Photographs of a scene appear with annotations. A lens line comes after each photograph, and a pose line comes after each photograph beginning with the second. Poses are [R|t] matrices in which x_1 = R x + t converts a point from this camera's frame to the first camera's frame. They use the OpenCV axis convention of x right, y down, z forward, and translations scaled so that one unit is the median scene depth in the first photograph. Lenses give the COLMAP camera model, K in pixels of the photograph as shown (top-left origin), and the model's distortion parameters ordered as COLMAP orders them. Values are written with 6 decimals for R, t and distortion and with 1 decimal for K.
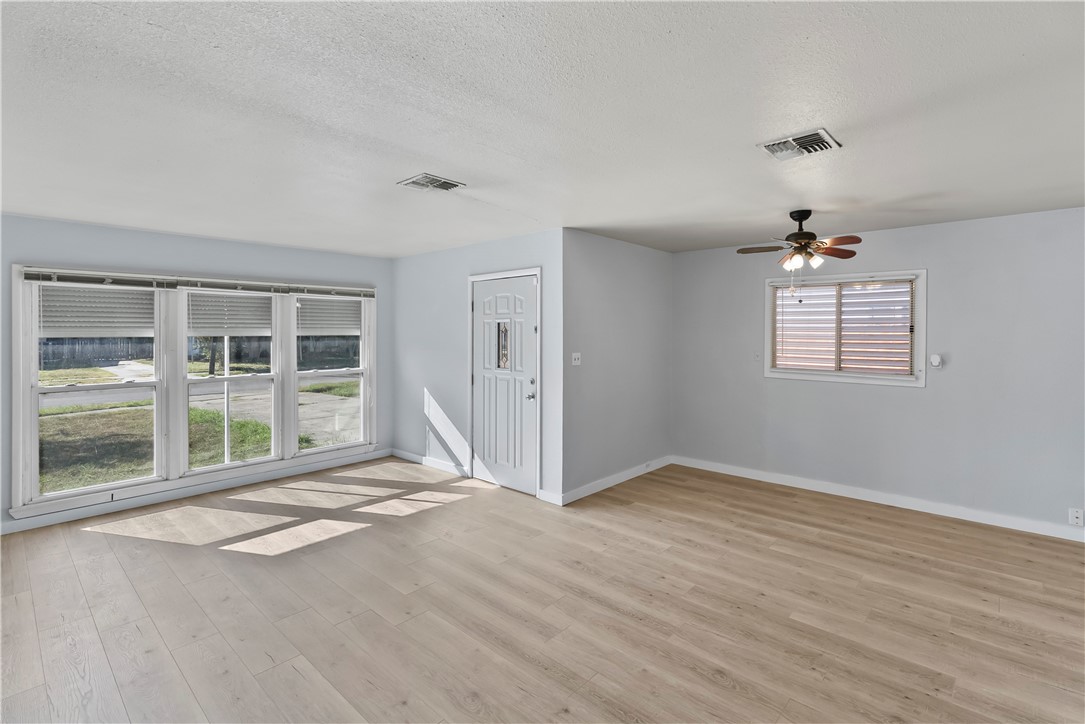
lens RADIAL K [[509.6, 0, 546.8], [0, 509.6, 332.2], [0, 0, 1]] dist [-0.003183, 0.000682]
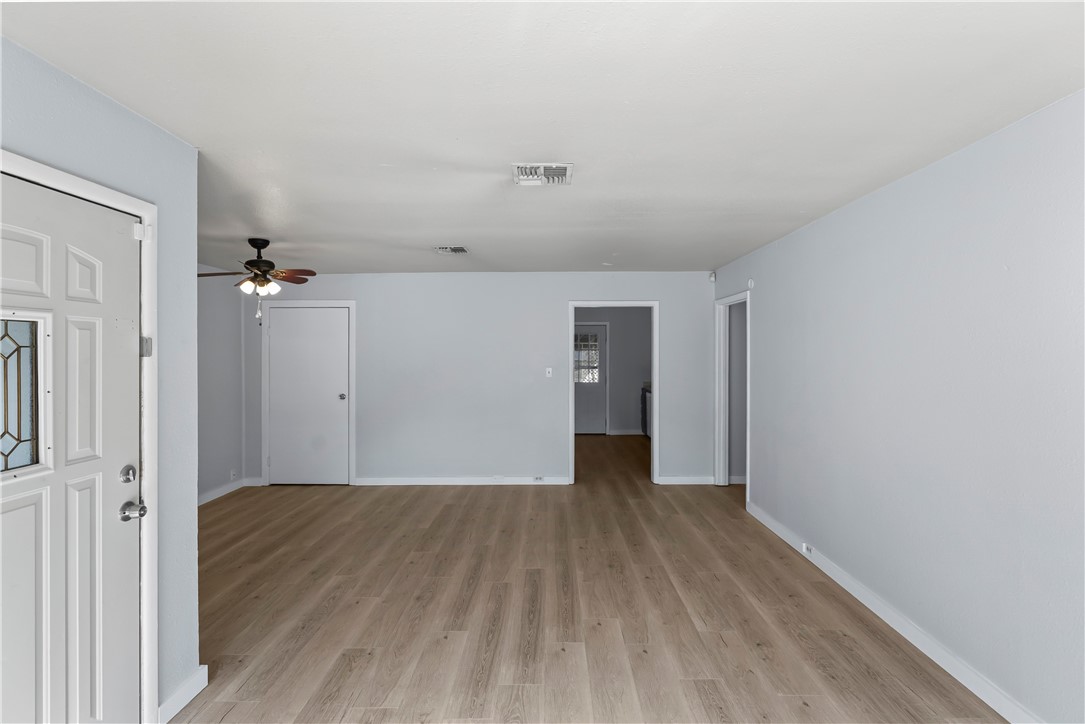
lens RADIAL K [[504.1, 0, 557.3], [0, 504.1, 343.6], [0, 0, 1]] dist [-0.000920, 0.000106]
pose [[-0.687917, 0.016408, 0.725604, -0.570009], [0.003435, 0.999807, -0.019352, 0.002330], [-0.725781, -0.010820, -0.687841, 1.046704]]
